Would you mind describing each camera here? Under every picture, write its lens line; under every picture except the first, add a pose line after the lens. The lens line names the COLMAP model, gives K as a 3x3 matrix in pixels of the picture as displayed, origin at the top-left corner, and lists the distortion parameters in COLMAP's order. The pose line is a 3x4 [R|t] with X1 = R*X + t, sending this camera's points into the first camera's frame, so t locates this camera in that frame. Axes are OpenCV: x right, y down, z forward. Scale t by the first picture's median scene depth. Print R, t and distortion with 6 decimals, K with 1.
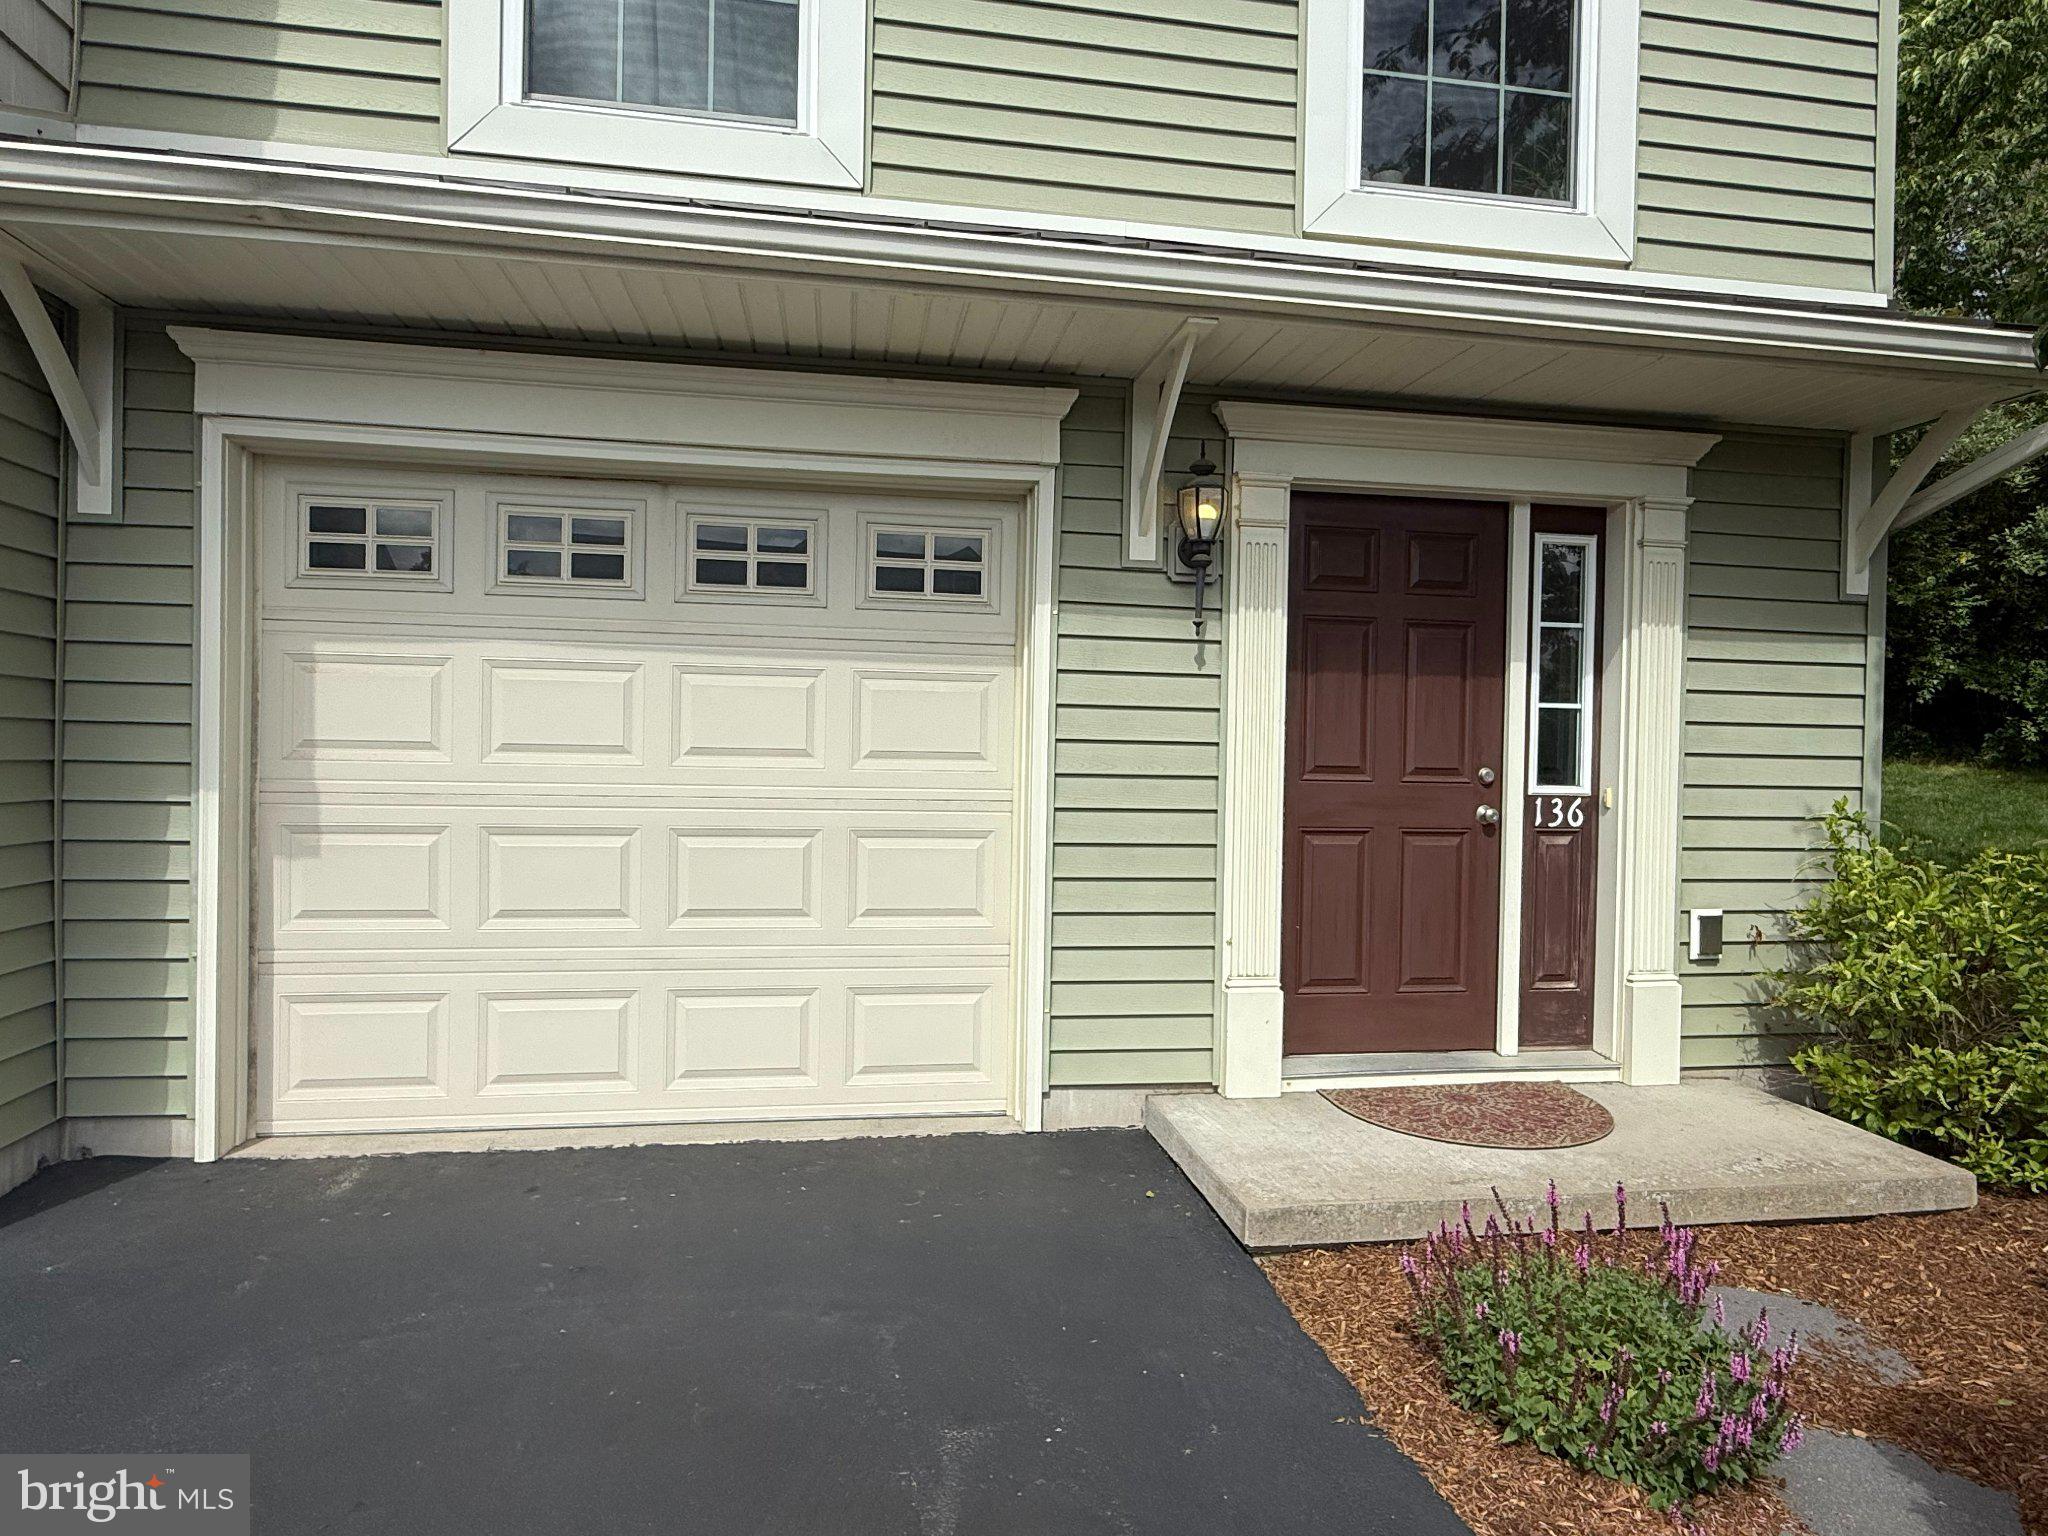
lens RADIAL K [[1183.8, 0, 1027.0], [0, 1183.8, 764.2], [0, 0, 1]] dist [-0.002859, -0.001019]
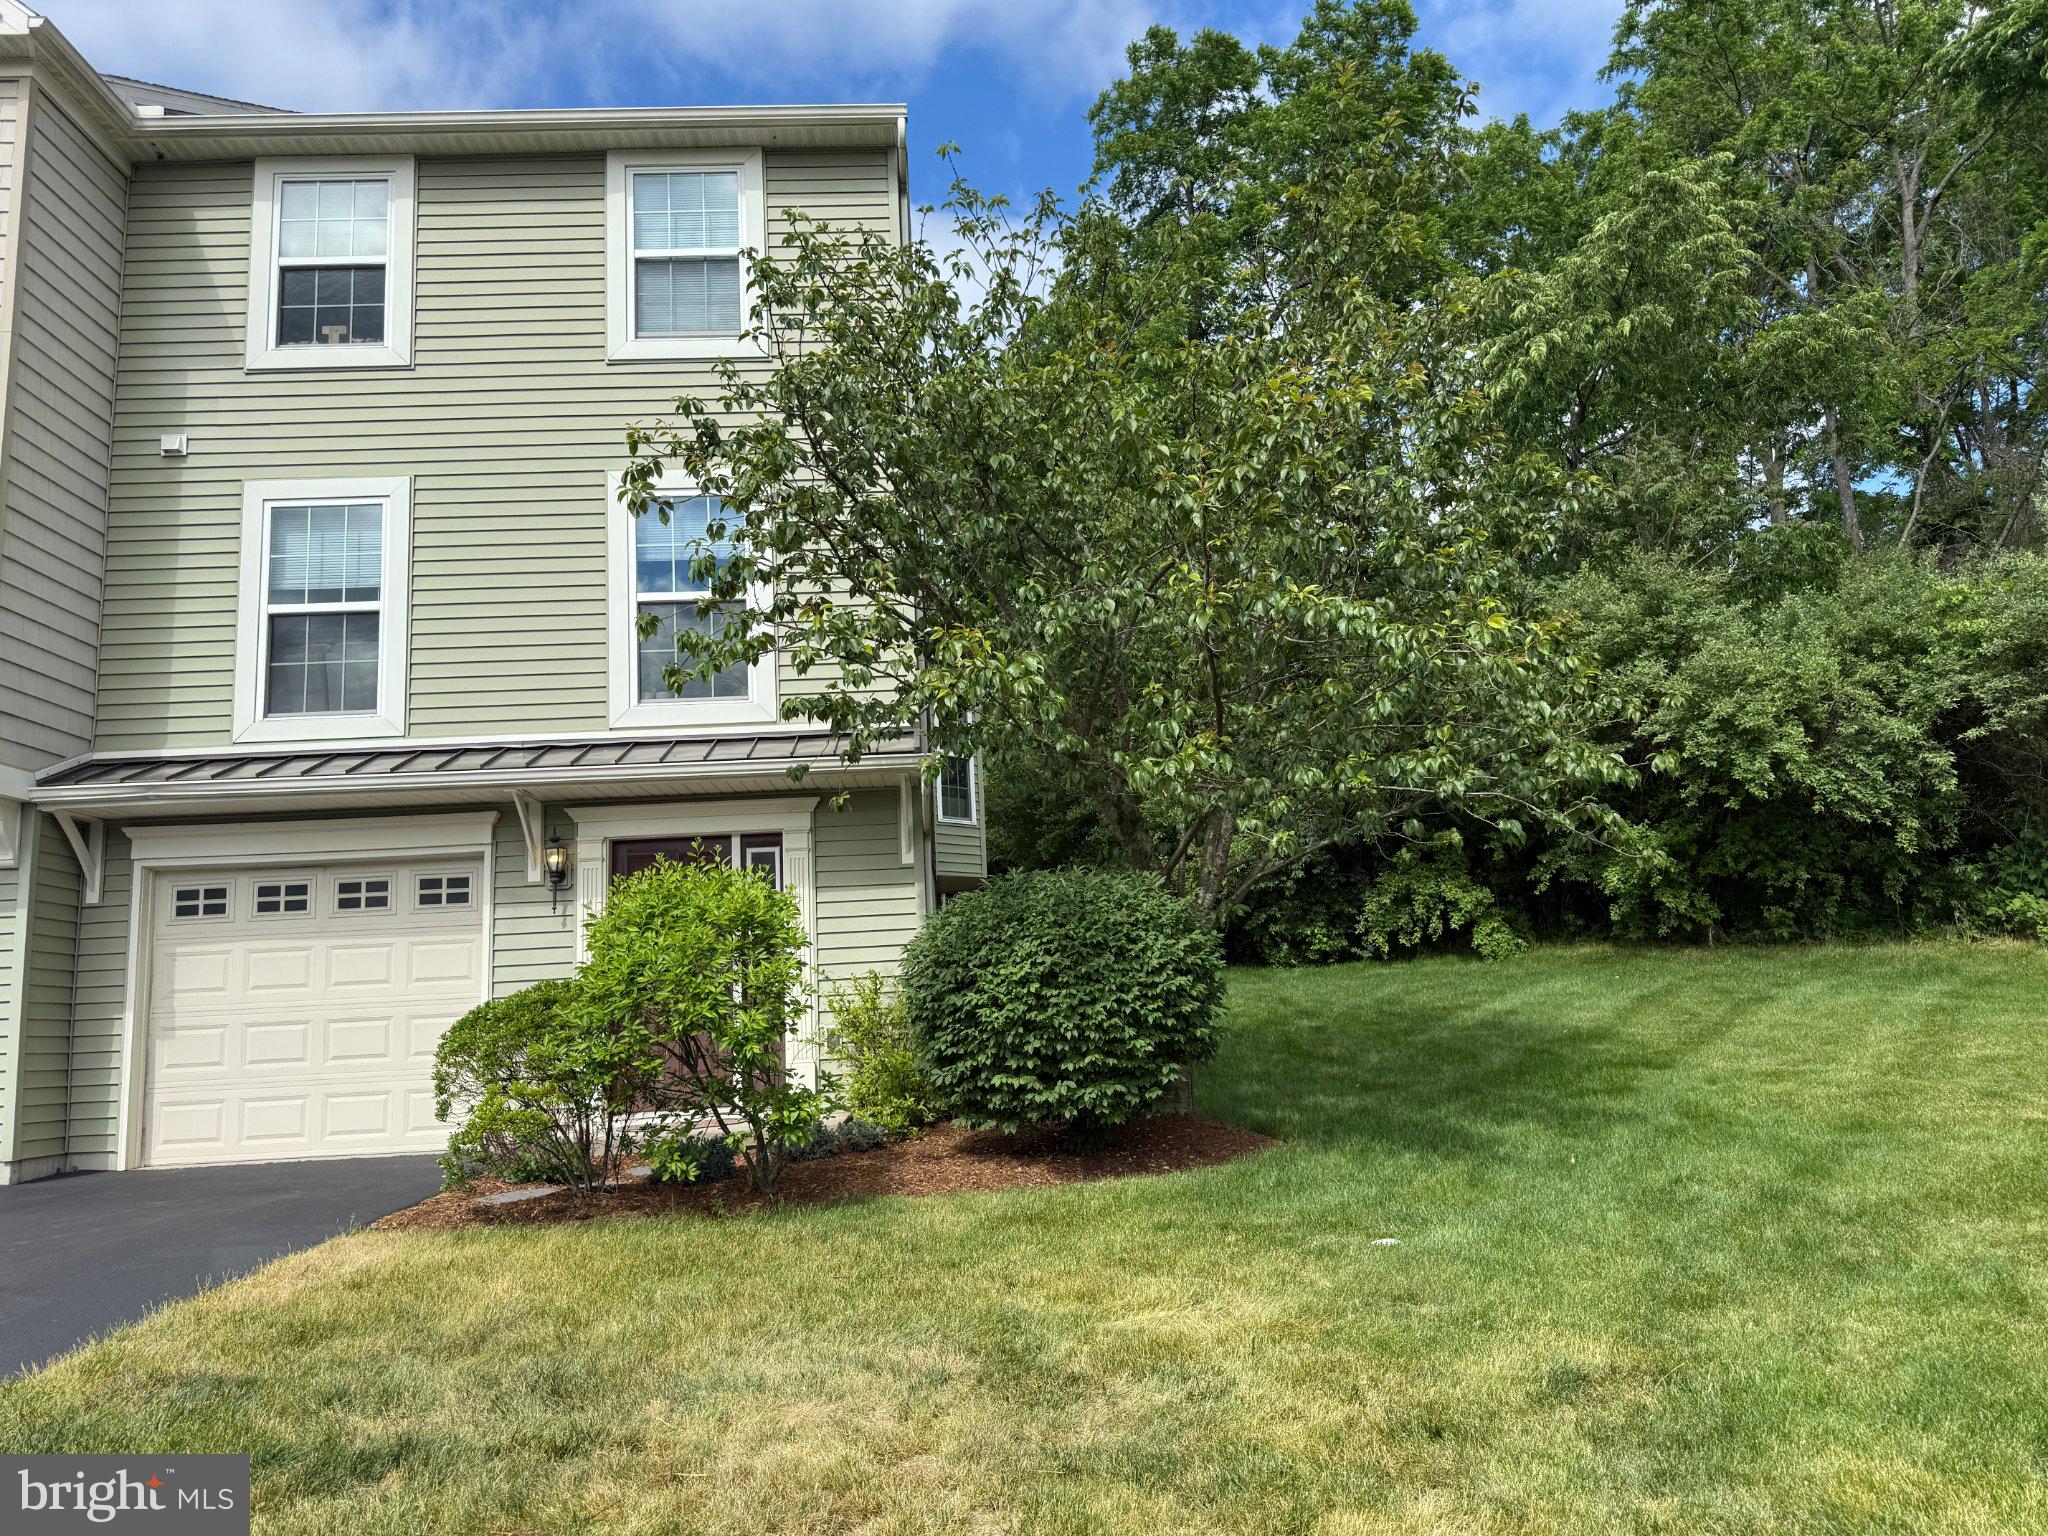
lens RADIAL K [[1442.7, 0, 1014.7], [0, 1442.7, 763.1], [0, 0, 1]] dist [0.119247, -0.171579]
pose [[0.988659, -0.089750, -0.120406, 1.356280], [0.065932, 0.979771, -0.188947, 0.189168], [0.134928, 0.178865, 0.974578, -1.605583]]
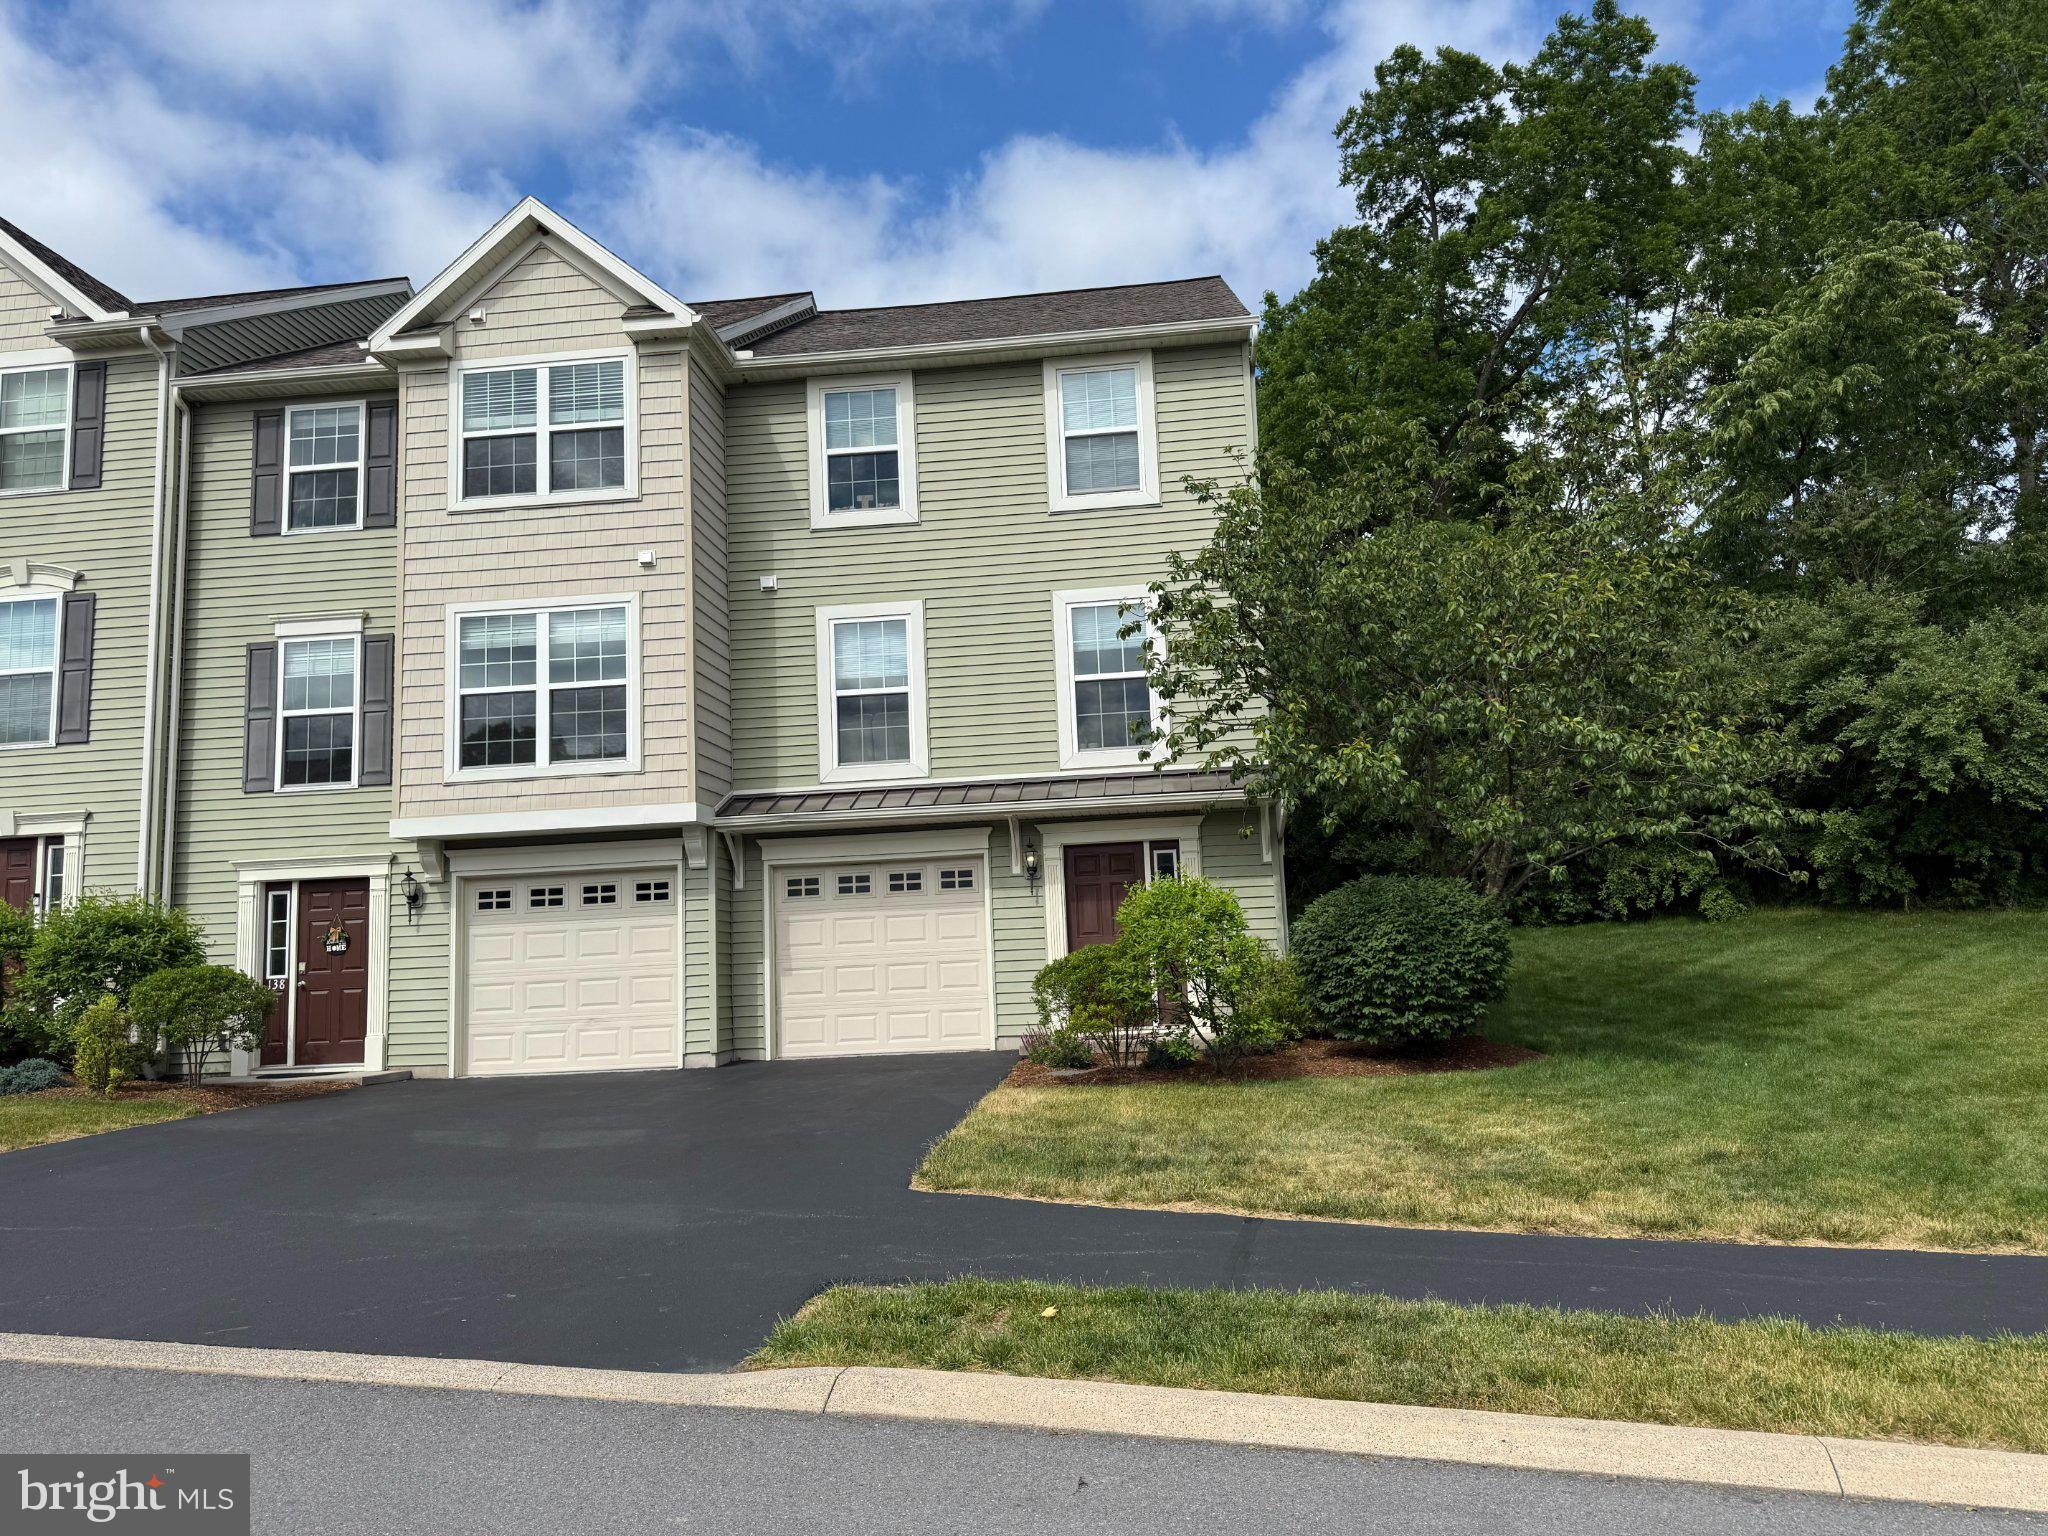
lens RADIAL K [[1419.7, 0, 1031.1], [0, 1419.7, 777.6], [0, 0, 1]] dist [0.111666, -0.155068]
pose [[0.959883, -0.095337, -0.263697, 1.227829], [0.057043, 0.987152, -0.149253, 0.159575], [0.274538, 0.128224, 0.952989, -2.850281]]
